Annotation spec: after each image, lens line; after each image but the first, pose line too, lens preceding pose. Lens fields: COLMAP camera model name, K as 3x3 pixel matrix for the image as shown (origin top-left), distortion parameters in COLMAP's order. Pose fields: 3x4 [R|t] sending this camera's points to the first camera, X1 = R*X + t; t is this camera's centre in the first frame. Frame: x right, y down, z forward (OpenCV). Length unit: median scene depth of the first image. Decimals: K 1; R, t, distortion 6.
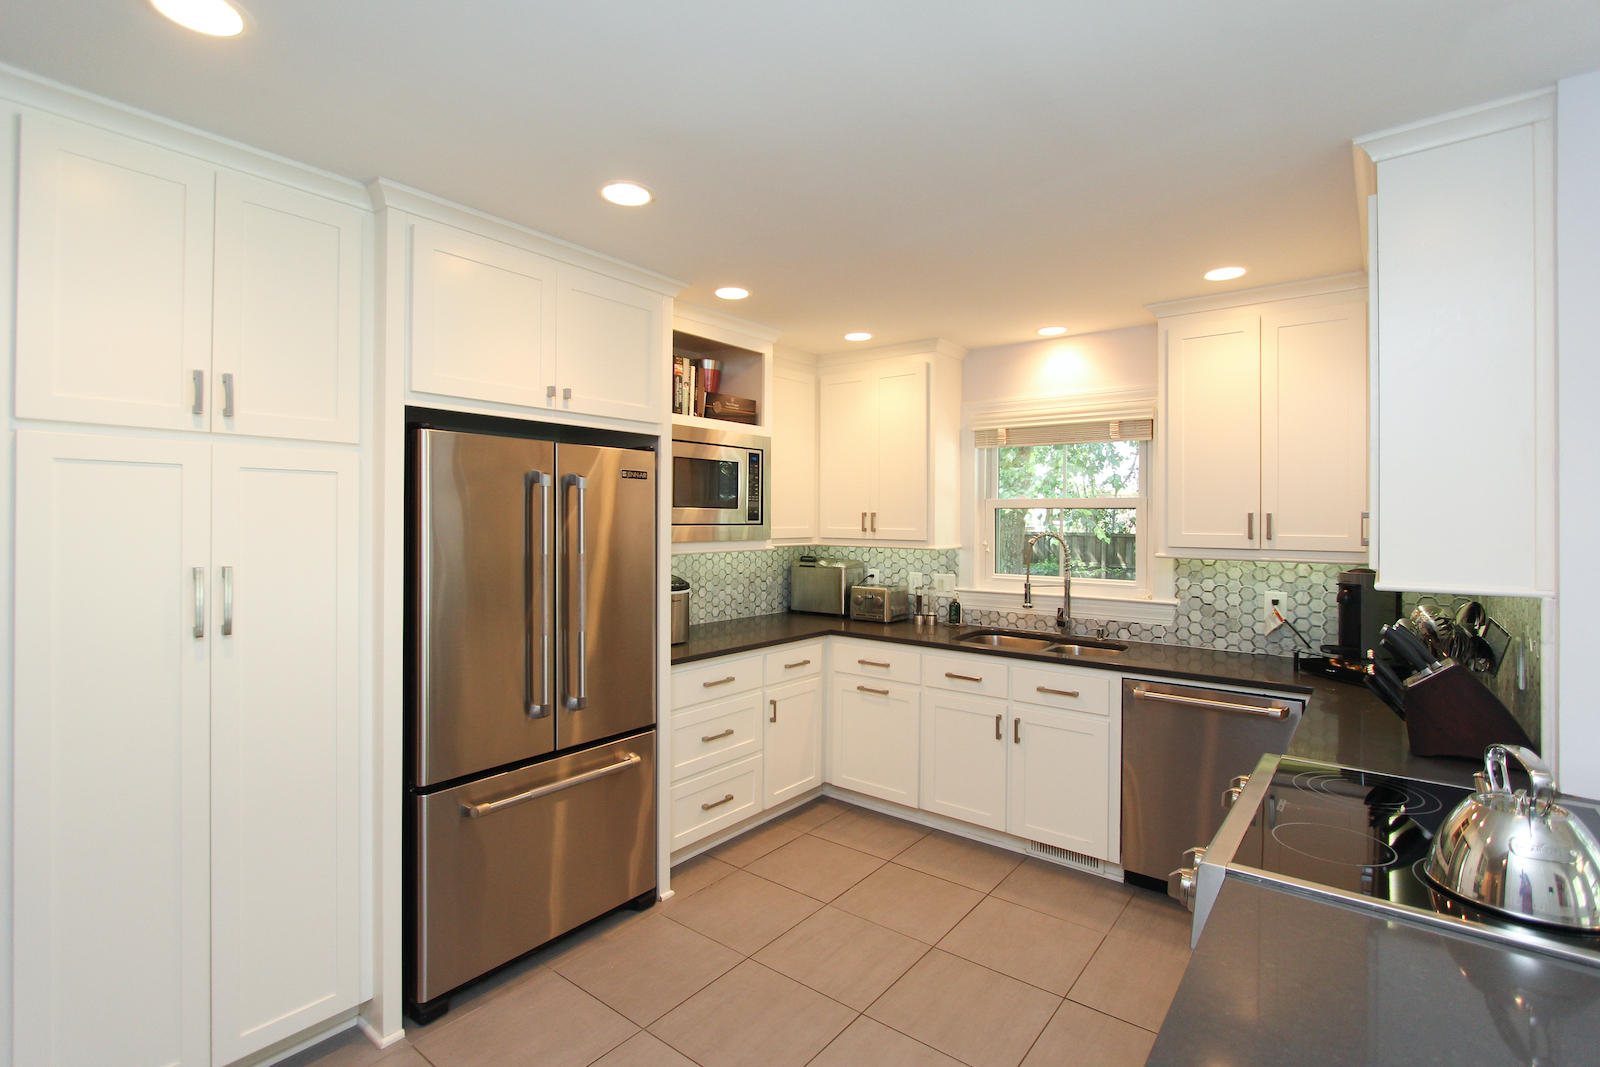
lens RADIAL K [[763.2, 0, 817.4], [0, 763.2, 509.6], [0, 0, 1]] dist [-0.016553, 0.002632]
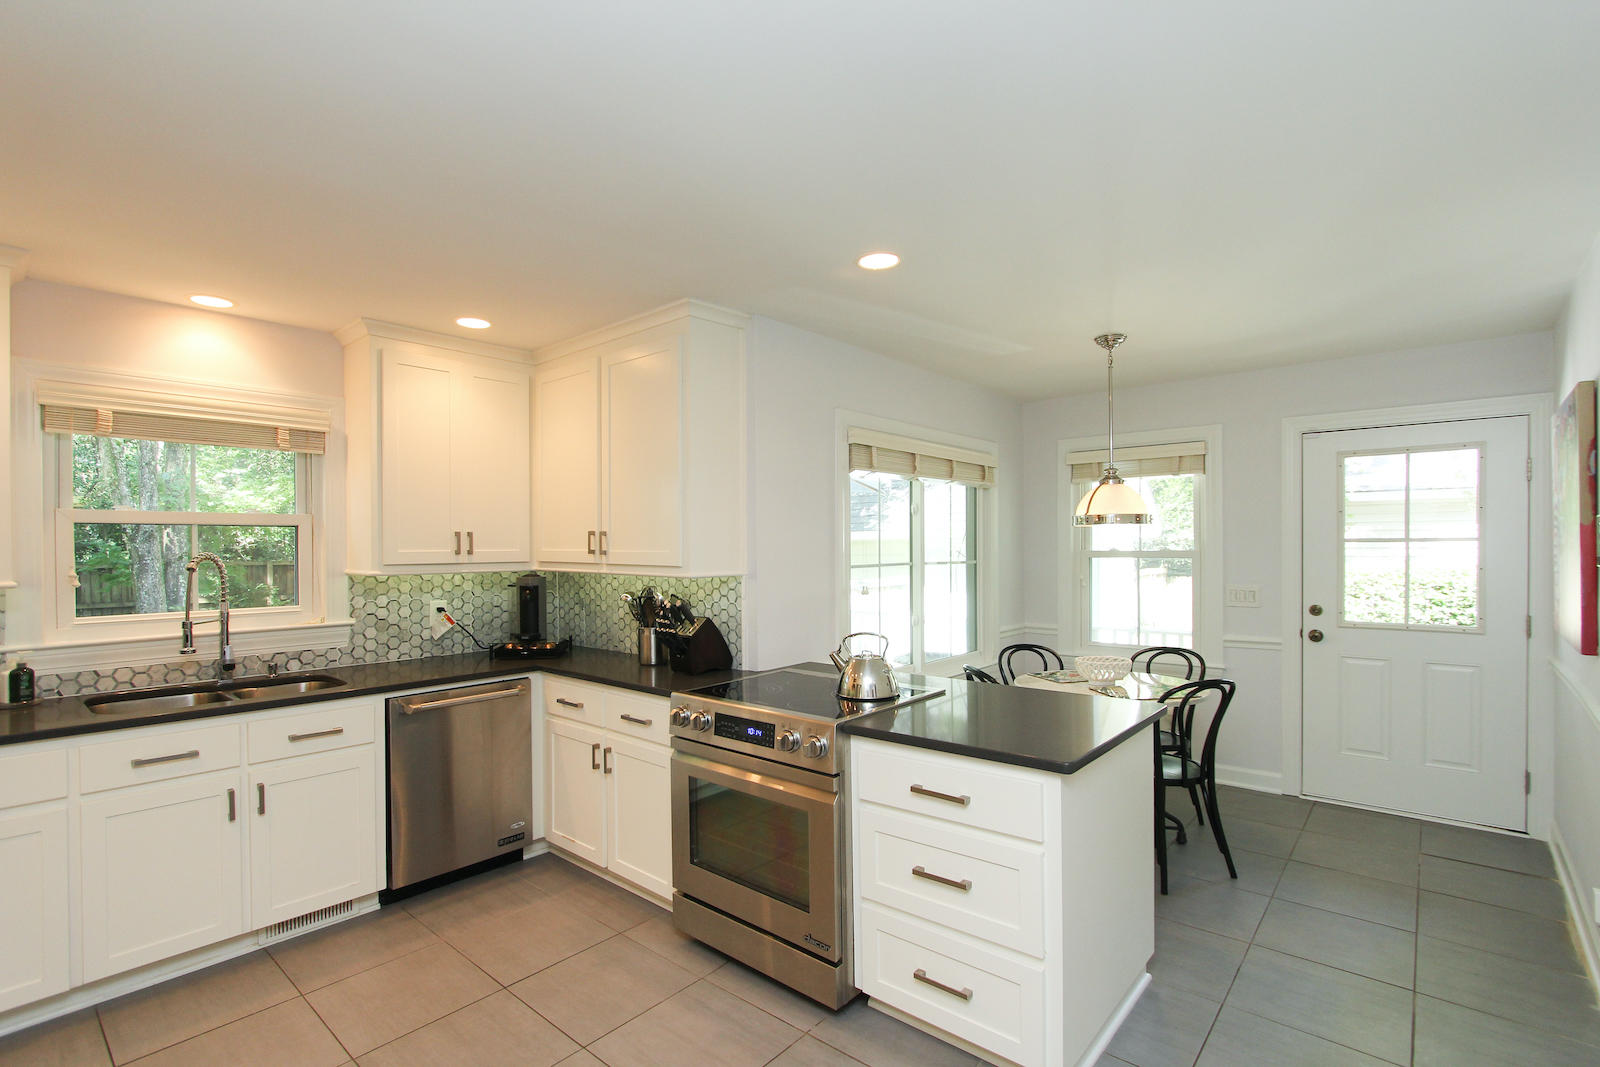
lens RADIAL K [[763.2, 0, 802.5], [0, 763.2, 540.5], [0, 0, 1]] dist [-0.016553, 0.002632]
pose [[0.040993, -0.006964, 0.999135, -0.502590], [-0.011495, 0.999906, 0.007441, 0.002014], [-0.999093, -0.011790, 0.040909, 0.382954]]
